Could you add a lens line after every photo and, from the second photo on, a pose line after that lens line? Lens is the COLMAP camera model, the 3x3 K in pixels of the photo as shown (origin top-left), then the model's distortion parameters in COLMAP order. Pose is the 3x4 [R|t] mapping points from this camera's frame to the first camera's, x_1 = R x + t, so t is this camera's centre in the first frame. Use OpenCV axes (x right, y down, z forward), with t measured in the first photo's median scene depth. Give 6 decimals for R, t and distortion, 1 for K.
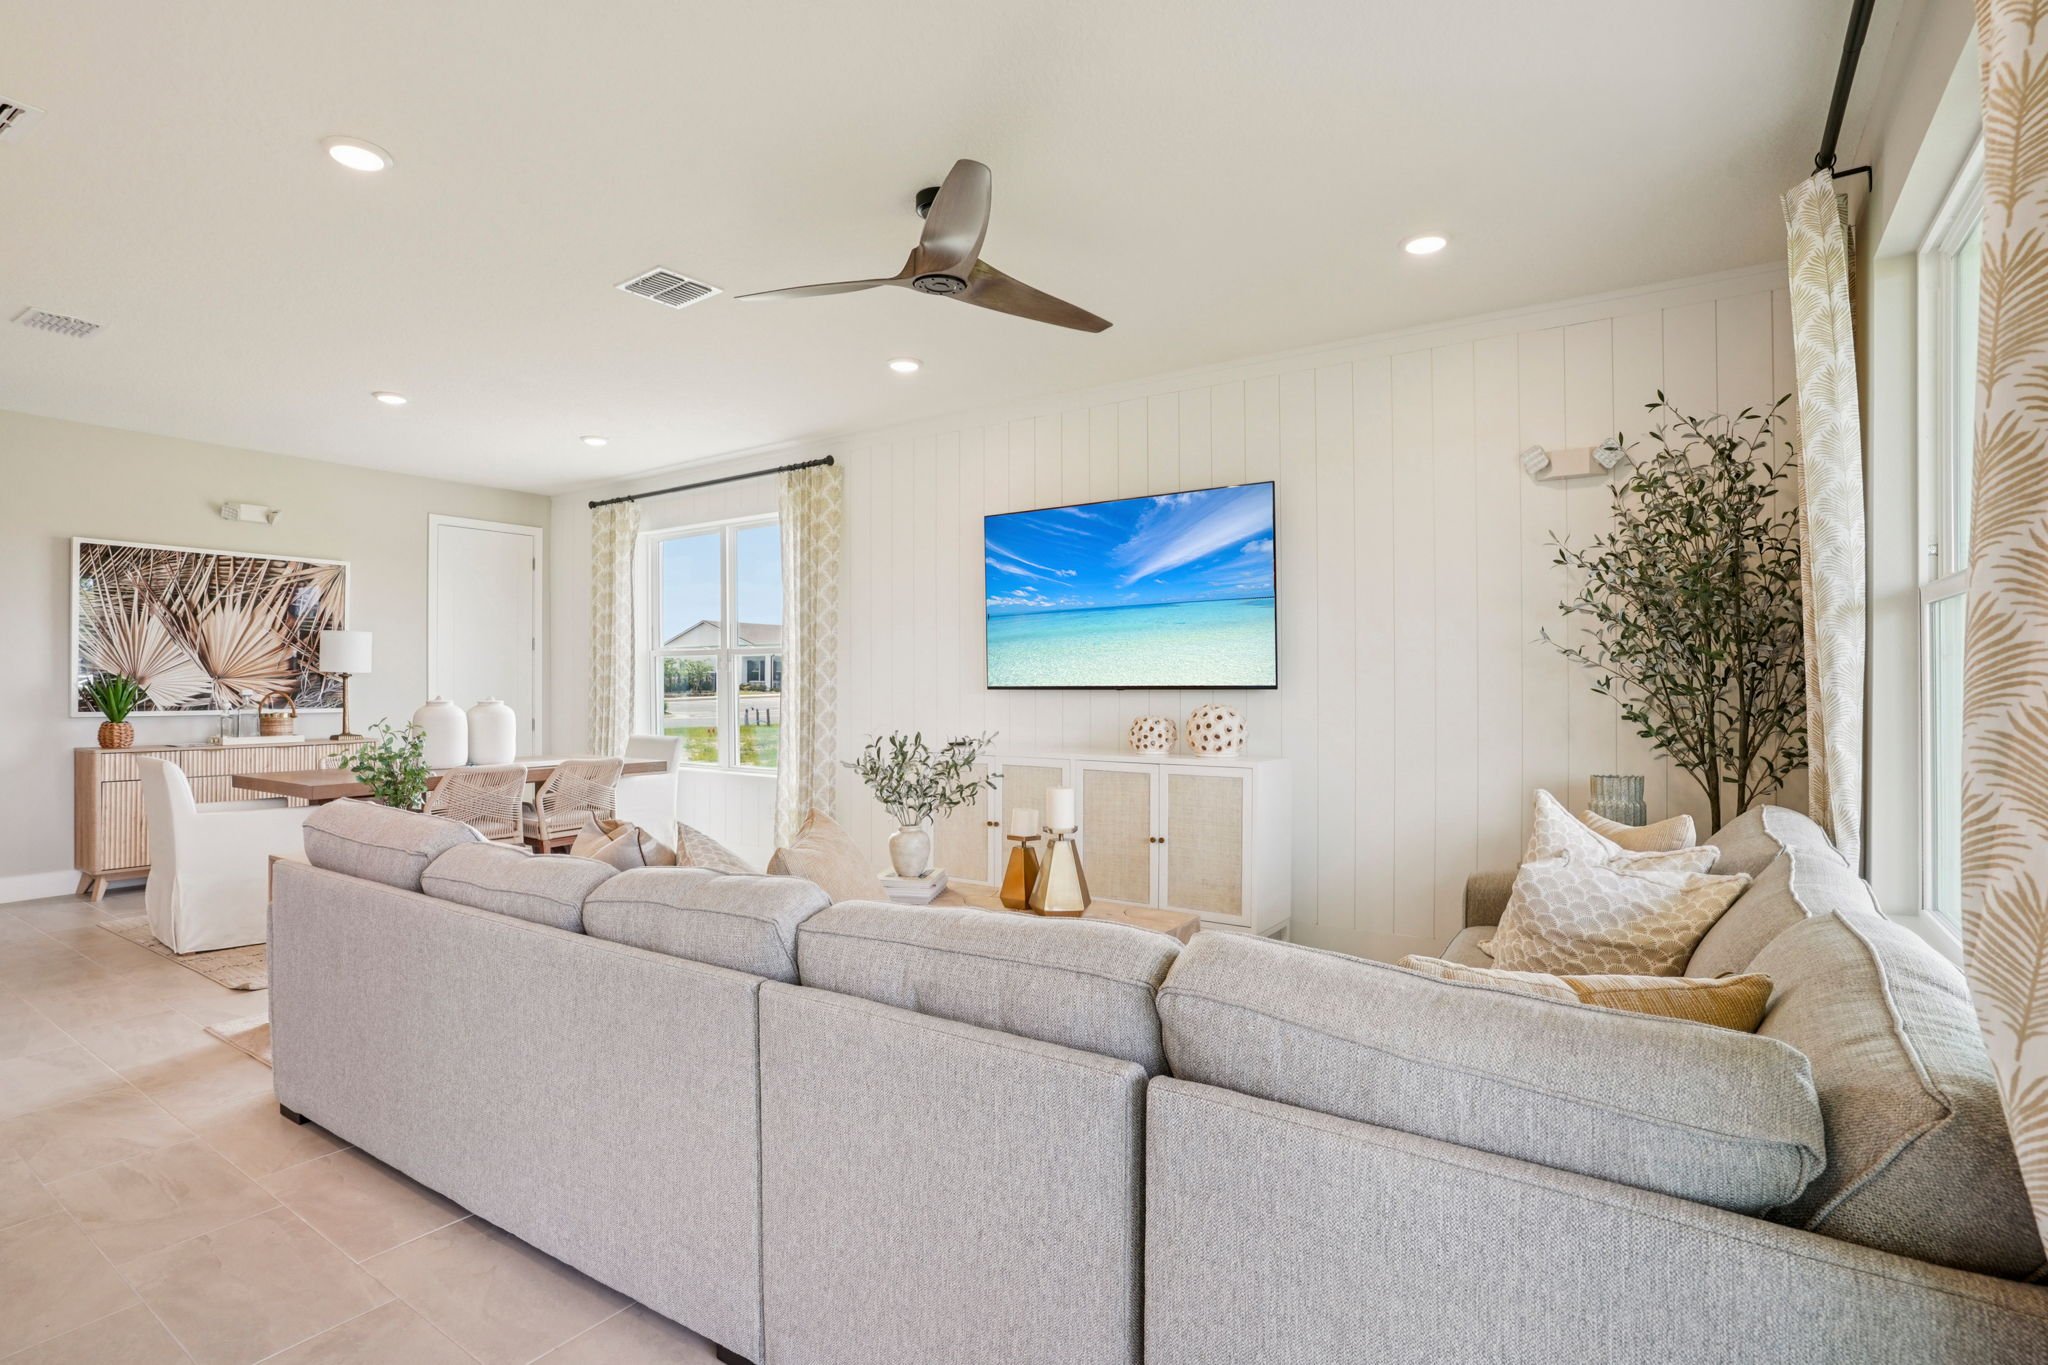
lens RADIAL K [[1007.6, 0, 1028.3], [0, 1007.6, 681.4], [0, 0, 1]] dist [-0.078531, 0.040960]
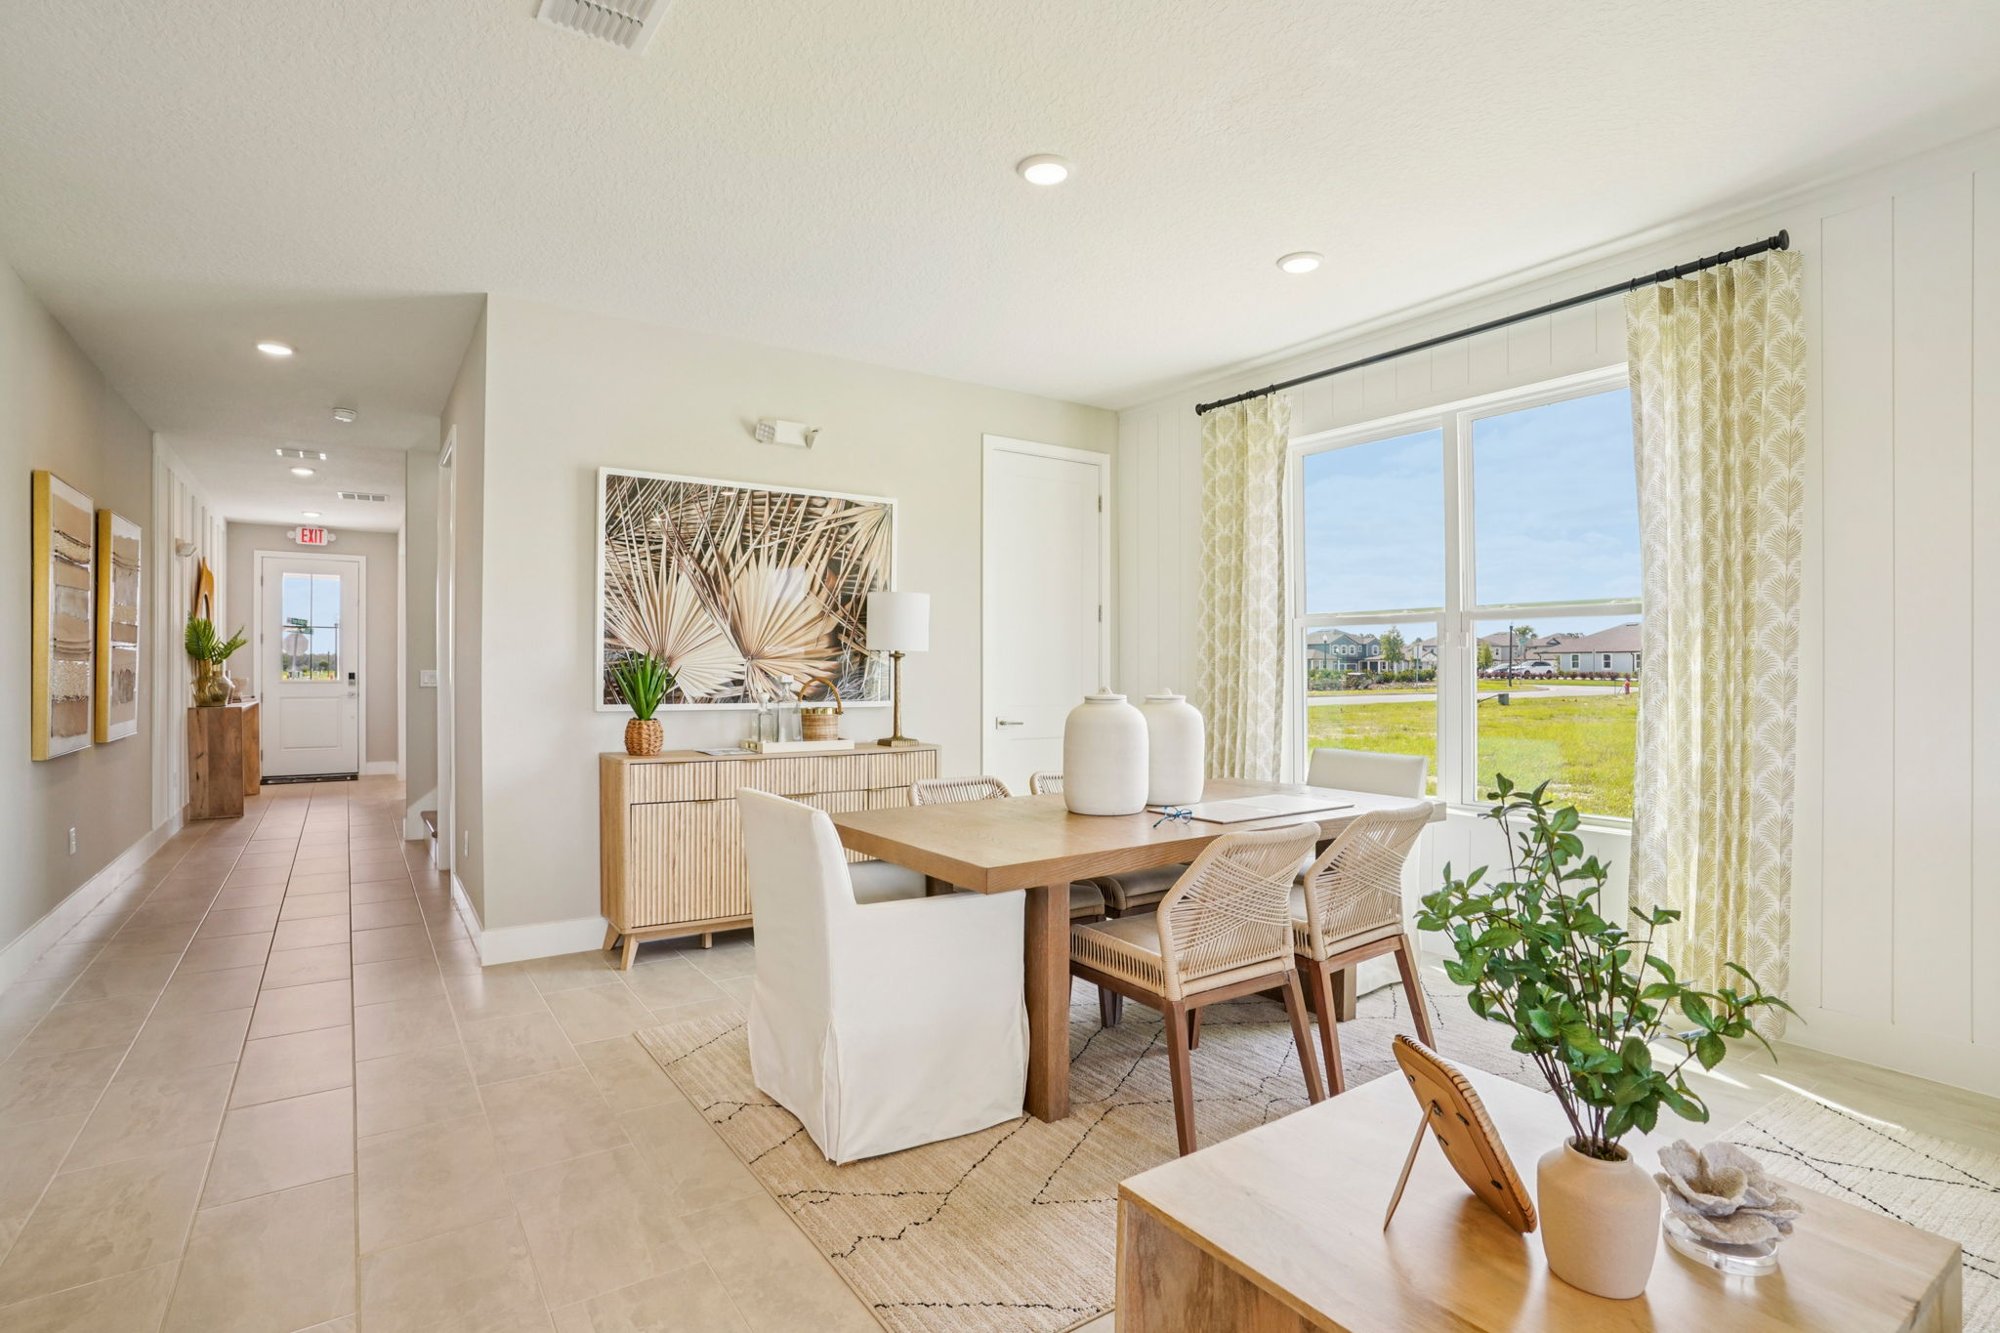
lens RADIAL K [[988.7, 0, 1000.5], [0, 988.7, 672.1], [0, 0, 1]] dist [-0.077024, 0.036455]
pose [[0.930340, 0.003267, -0.366685, -0.391285], [-0.001410, 0.999985, 0.005333, 0.002258], [0.366697, -0.004444, 0.930330, 0.384541]]
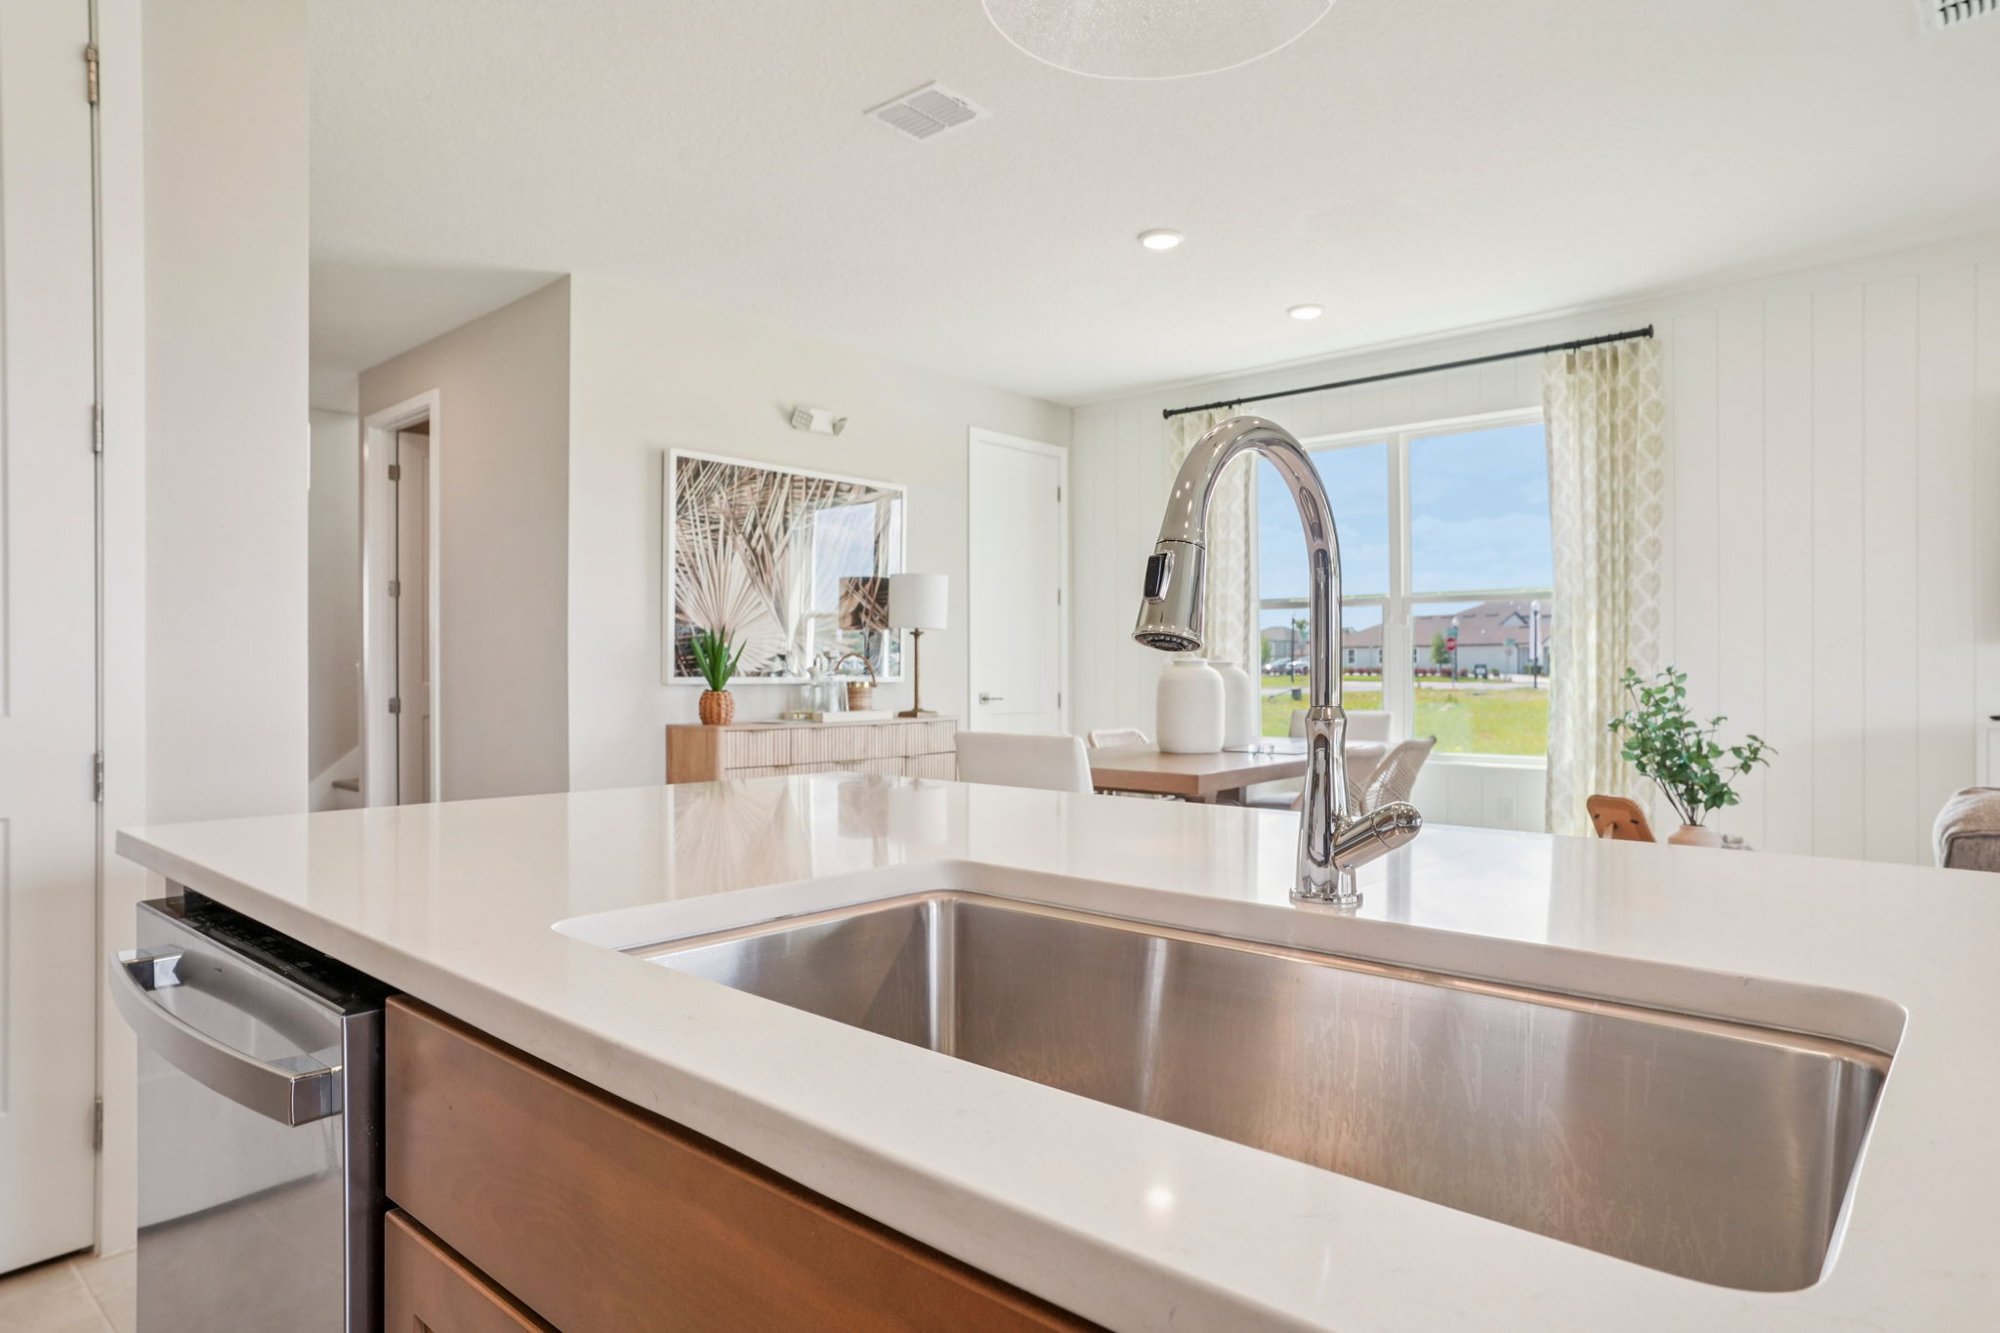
lens RADIAL K [[1145.6, 0, 1017.2], [0, 1145.6, 672.2], [0, 0, 1]] dist [-0.058878, 0.029527]
pose [[0.992652, -0.001589, -0.120993, -0.550840], [0.002433, 0.999974, 0.006835, 0.020127], [0.120979, -0.007080, 0.992630, 0.130013]]
